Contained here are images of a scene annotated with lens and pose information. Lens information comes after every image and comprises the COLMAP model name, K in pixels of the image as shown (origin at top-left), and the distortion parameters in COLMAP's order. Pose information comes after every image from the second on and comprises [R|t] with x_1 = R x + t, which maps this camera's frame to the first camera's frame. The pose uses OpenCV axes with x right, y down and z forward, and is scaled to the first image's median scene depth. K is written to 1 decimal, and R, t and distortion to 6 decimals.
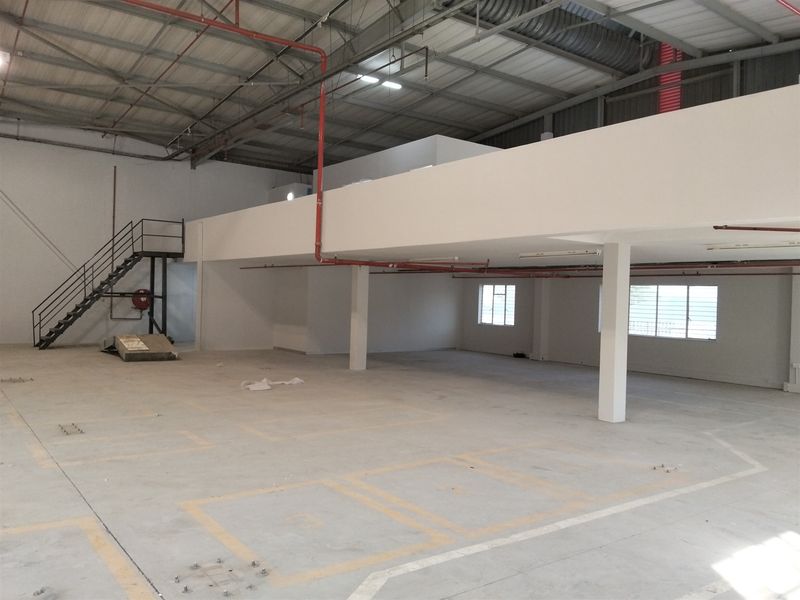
lens RADIAL K [[661.9, 0, 400.0], [0, 661.9, 300.0], [0, 0, 1]] dist [-0.008446, -0.006307]
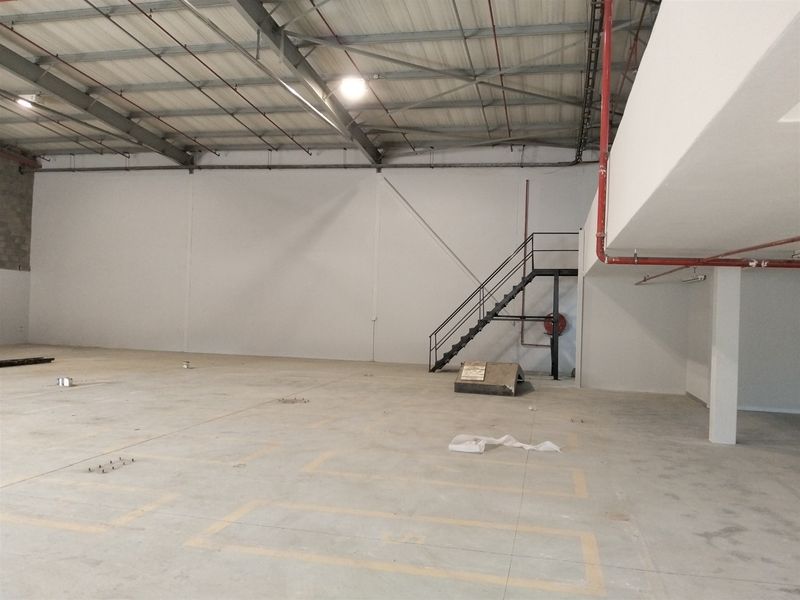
lens RADIAL K [[645.5, 0, 400.0], [0, 645.5, 300.0], [0, 0, 1]] dist [0.056737, -0.002691]
pose [[0.652645, -0.018420, -0.757440, 0.155839], [-0.015971, 0.999148, -0.038060, 0.003741], [0.757495, 0.036937, 0.651795, 0.312540]]
